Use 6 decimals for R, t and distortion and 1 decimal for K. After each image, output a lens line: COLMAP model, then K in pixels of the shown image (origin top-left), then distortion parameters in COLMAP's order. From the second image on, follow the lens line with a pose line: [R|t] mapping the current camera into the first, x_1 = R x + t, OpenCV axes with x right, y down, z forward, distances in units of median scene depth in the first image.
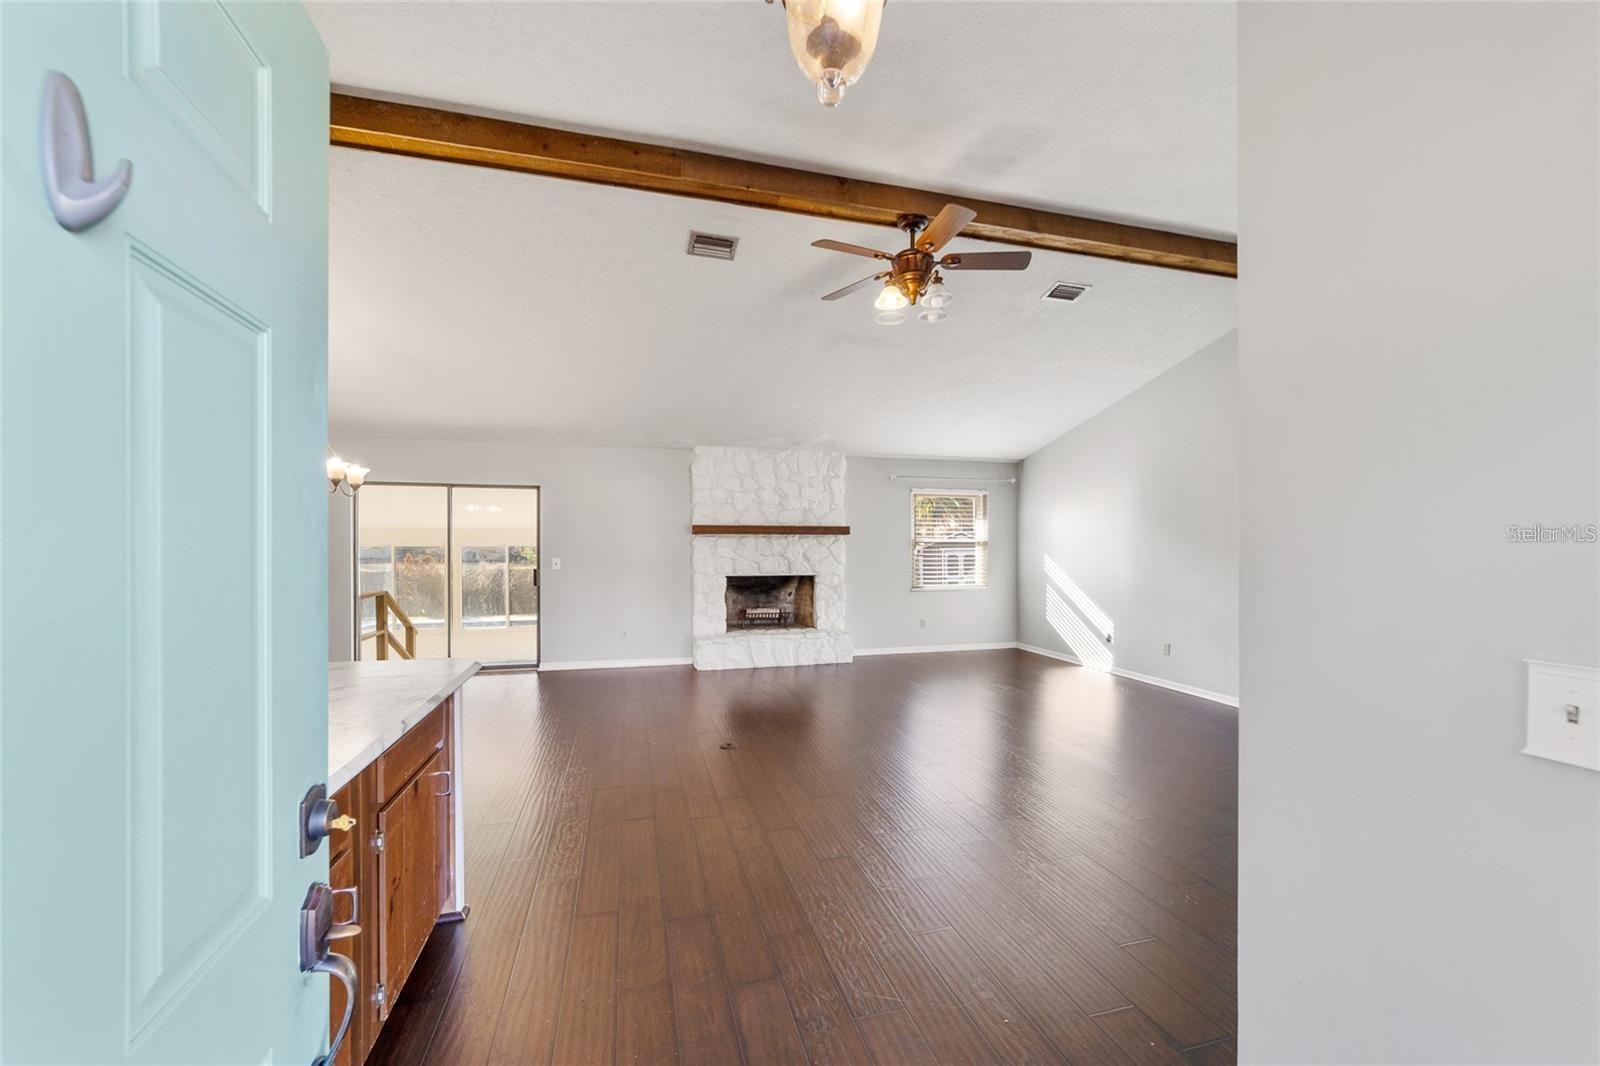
lens RADIAL K [[622.0, 0, 793.4], [0, 622.0, 543.3], [0, 0, 1]] dist [-0.002112, 0.000767]
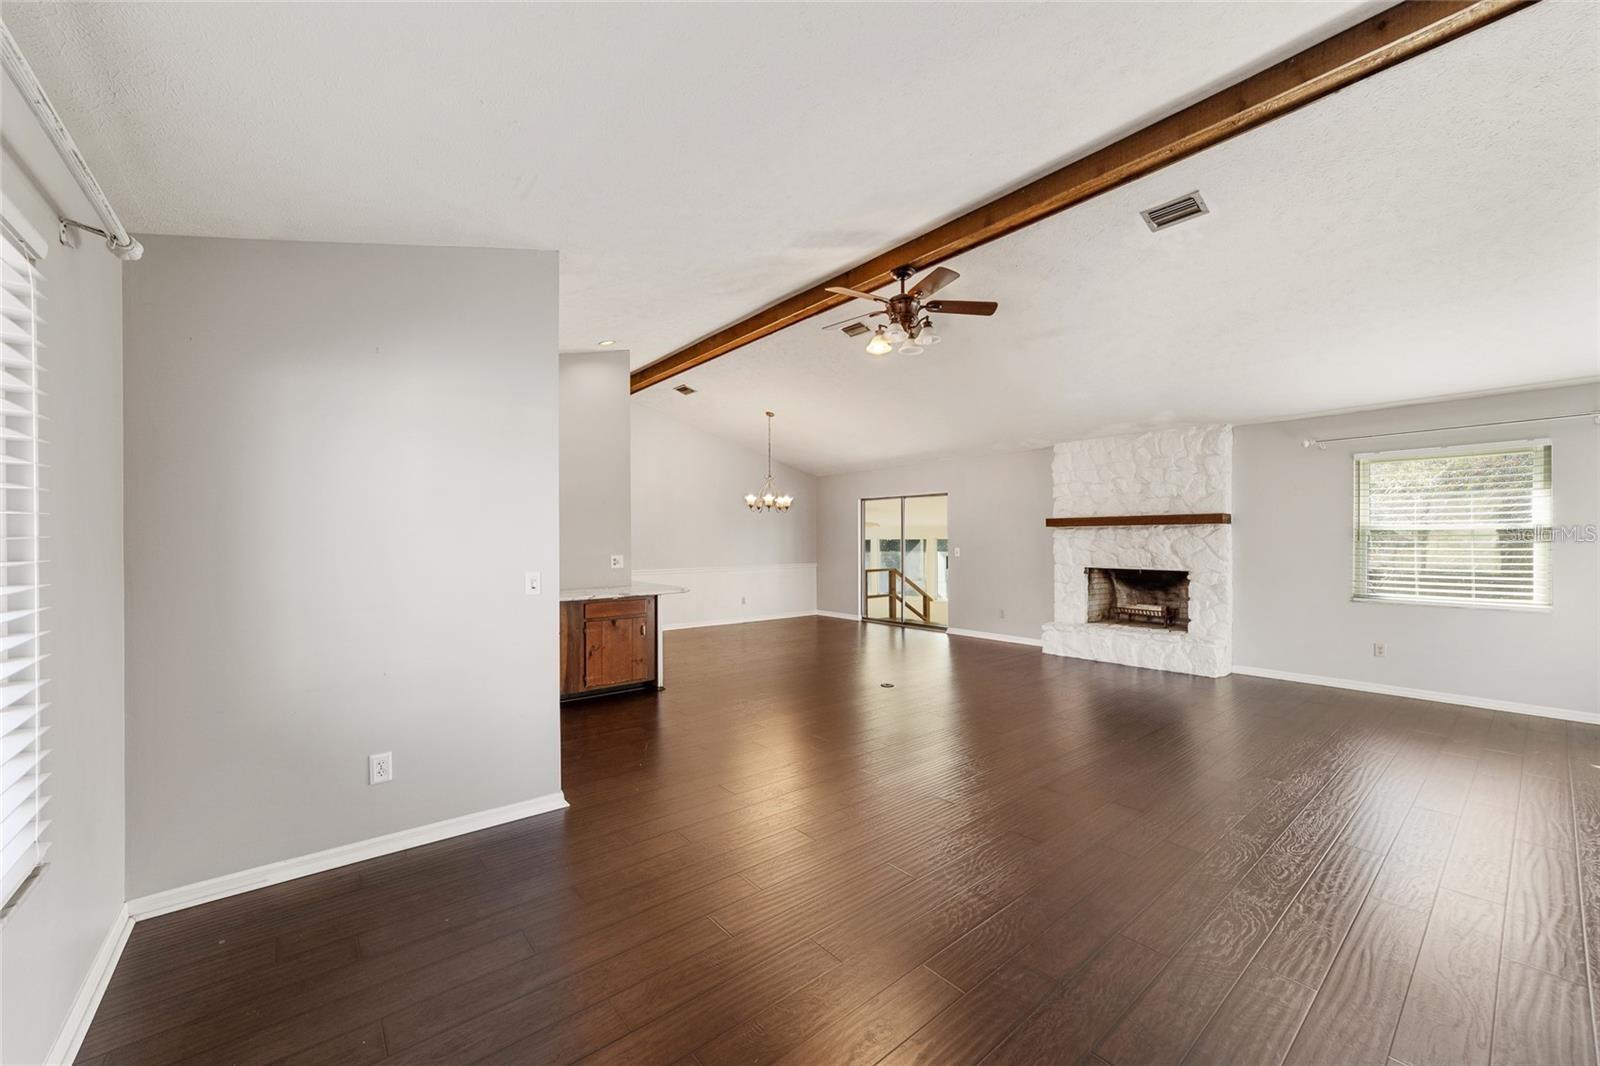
lens RADIAL K [[622.0, 0, 806.6], [0, 622.0, 531.9], [0, 0, 1]] dist [-0.002112, 0.000767]
pose [[0.406946, -0.012655, -0.913365, 0.619715], [0.006973, 0.999918, -0.010747, 0.002309], [0.913426, -0.001995, 0.407001, 0.166257]]
